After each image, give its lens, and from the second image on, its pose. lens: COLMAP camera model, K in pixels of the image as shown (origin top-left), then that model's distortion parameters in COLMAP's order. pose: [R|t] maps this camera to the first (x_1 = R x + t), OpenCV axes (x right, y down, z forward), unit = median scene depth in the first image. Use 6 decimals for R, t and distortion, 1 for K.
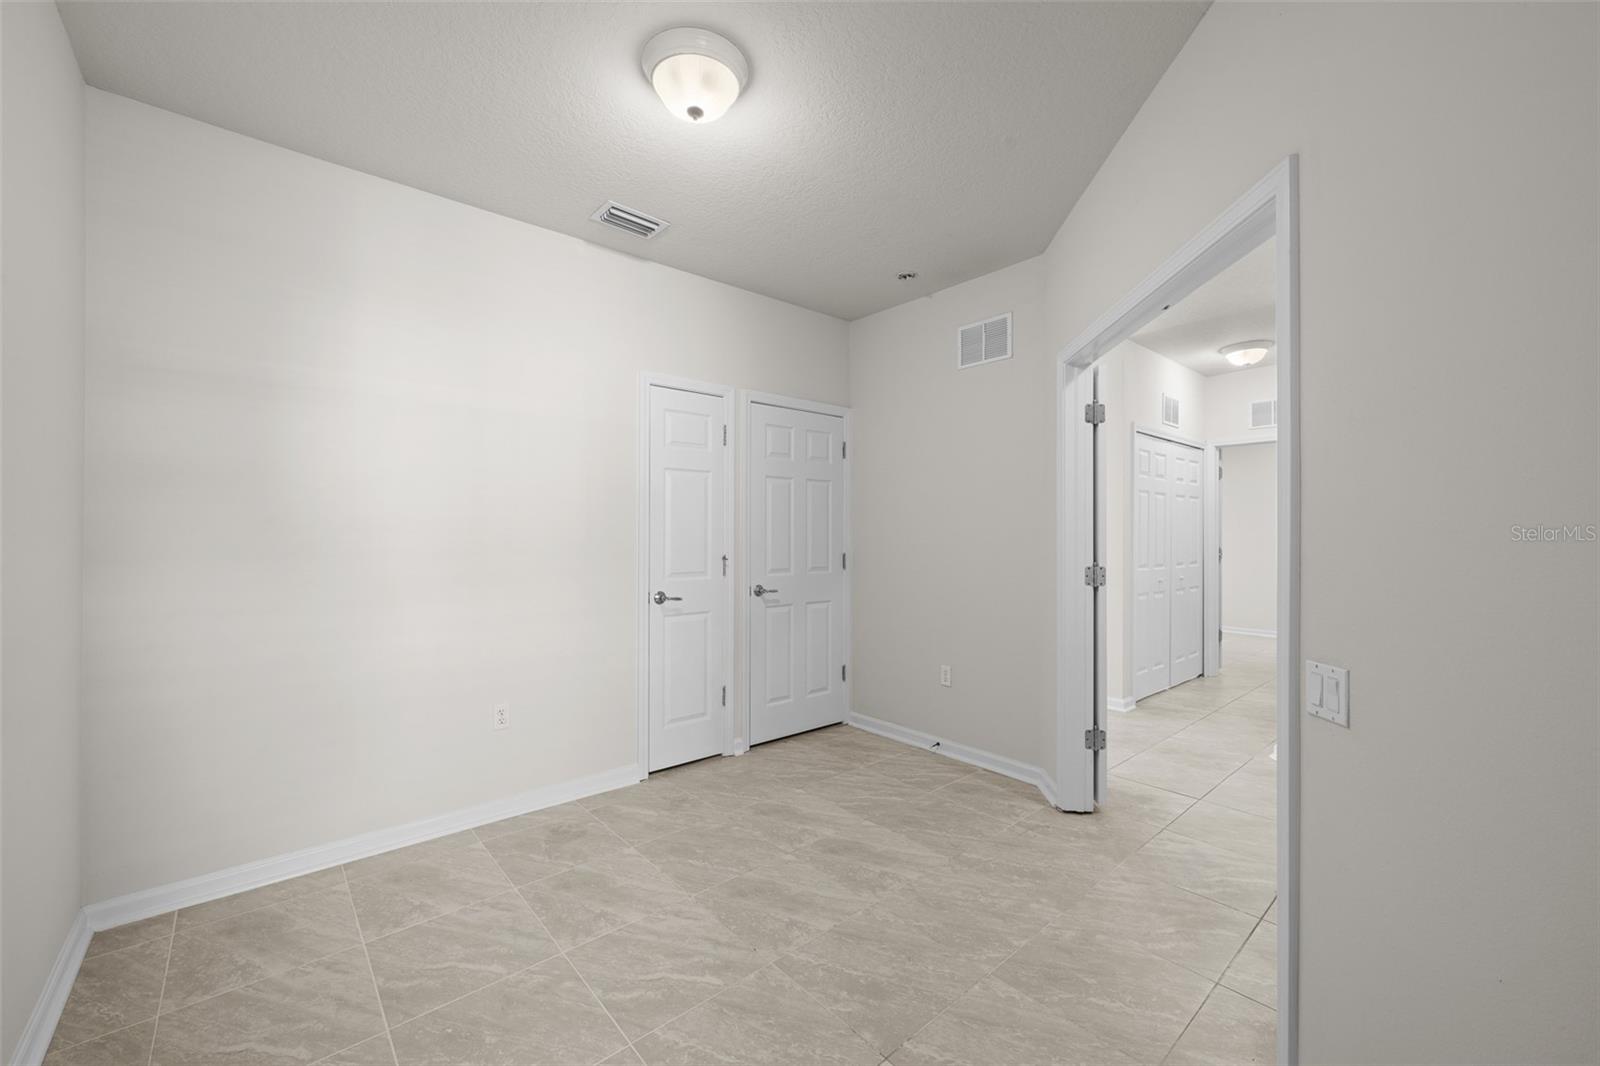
lens RADIAL K [[637.8, 0, 791.3], [0, 637.8, 529.0], [0, 0, 1]] dist [0.000316, 0.000044]
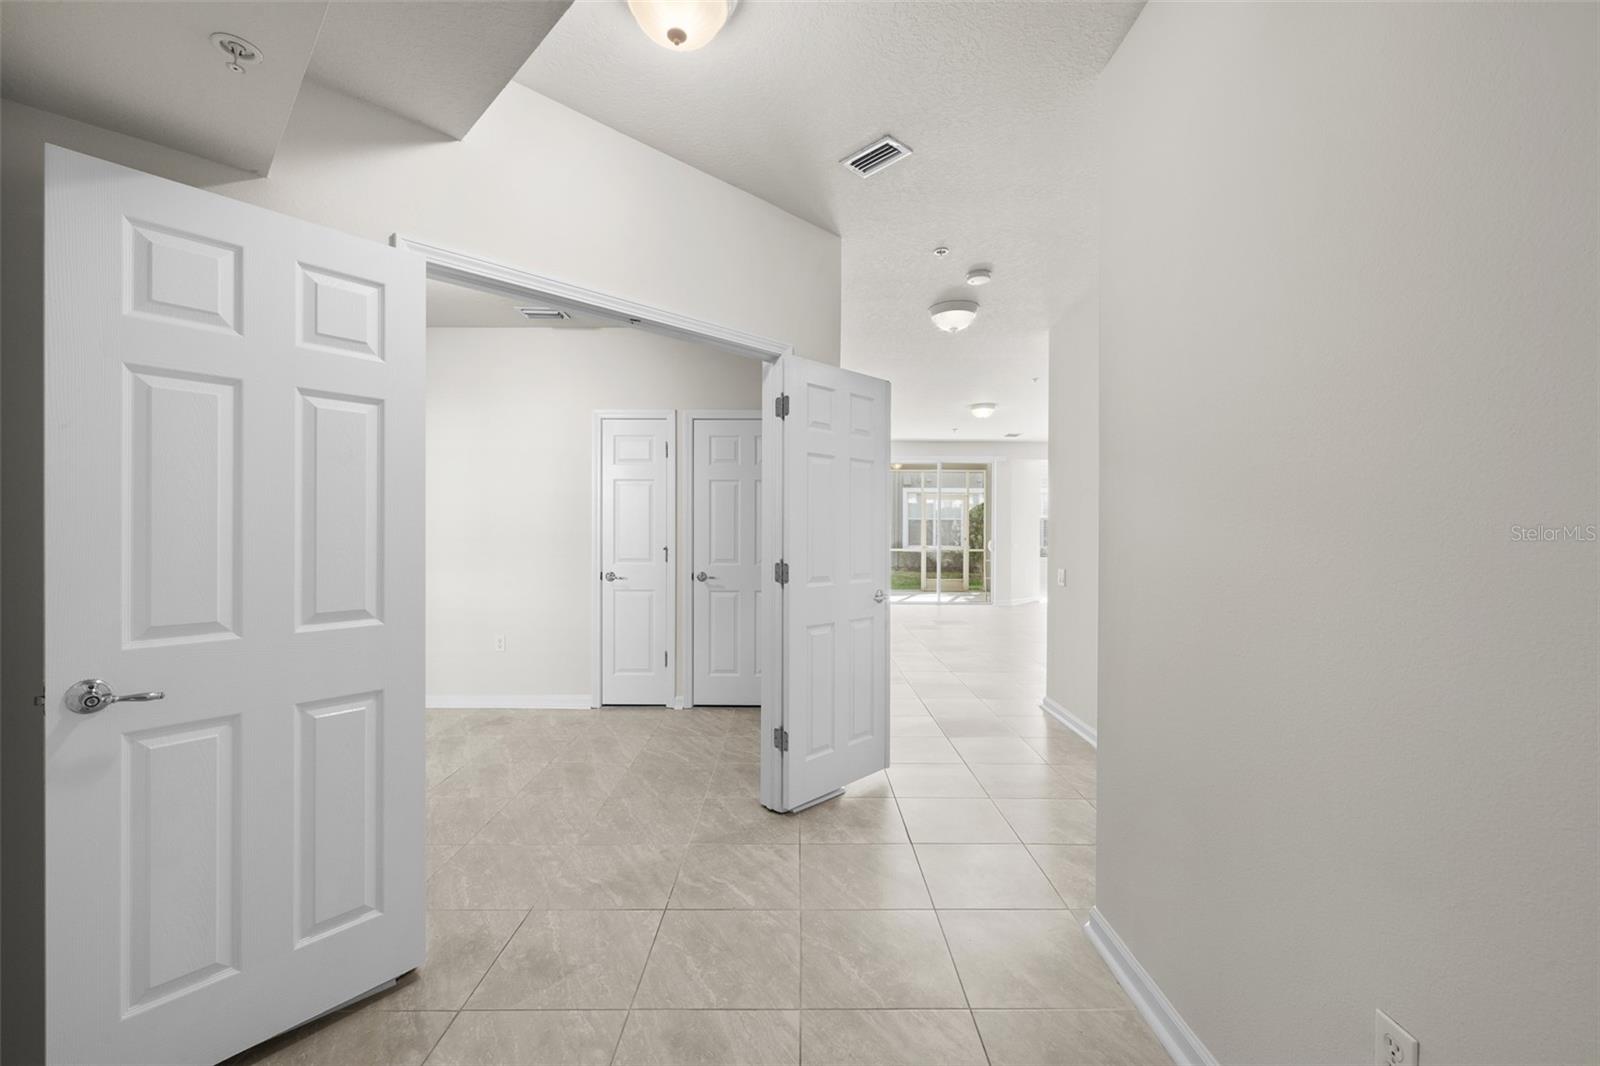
lens RADIAL K [[637.8, 0, 786.2], [0, 637.8, 530.1], [0, 0, 1]] dist [0.000316, 0.000044]
pose [[0.753860, 0.000523, -0.657035, 0.905446], [0.001667, 0.999995, 0.002708, 0.006713], [0.657033, -0.003137, 0.753855, 0.218824]]
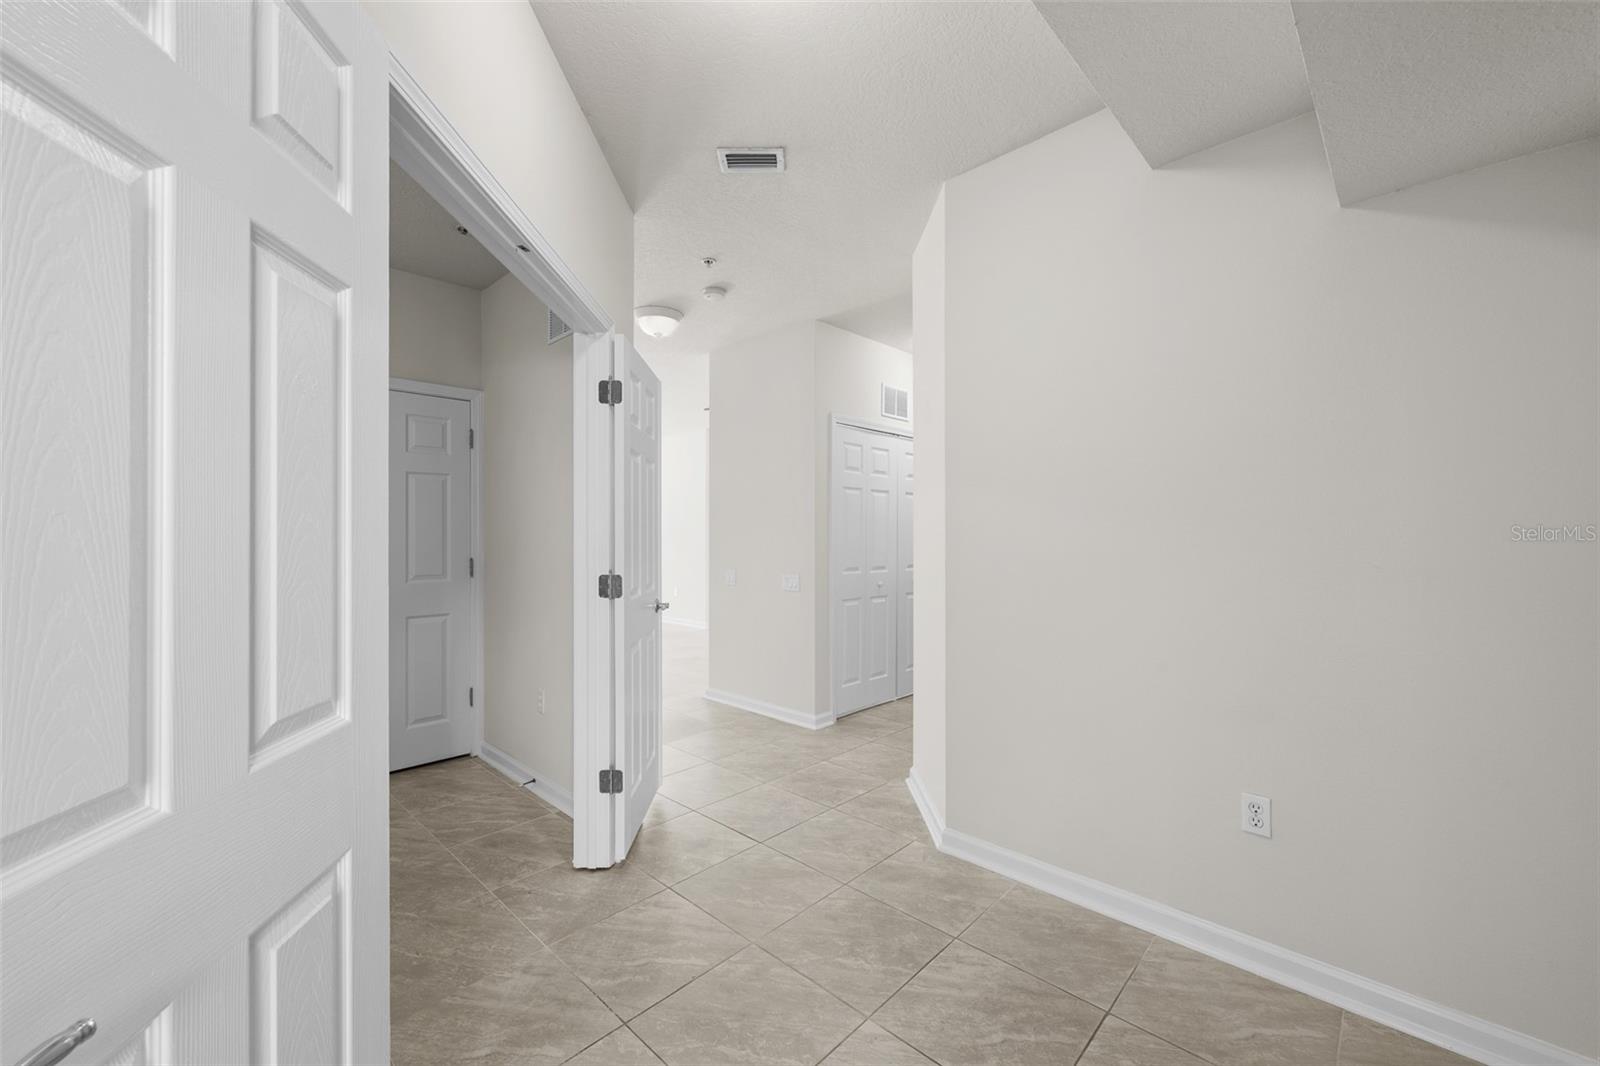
lens RADIAL K [[637.8, 0, 787.1], [0, 637.8, 533.0], [0, 0, 1]] dist [0.000316, 0.000044]
pose [[0.995784, -0.004458, 0.091623, 0.509521], [0.004366, 0.999990, 0.001207, 0.005145], [-0.091628, -0.000802, 0.995793, 0.120512]]
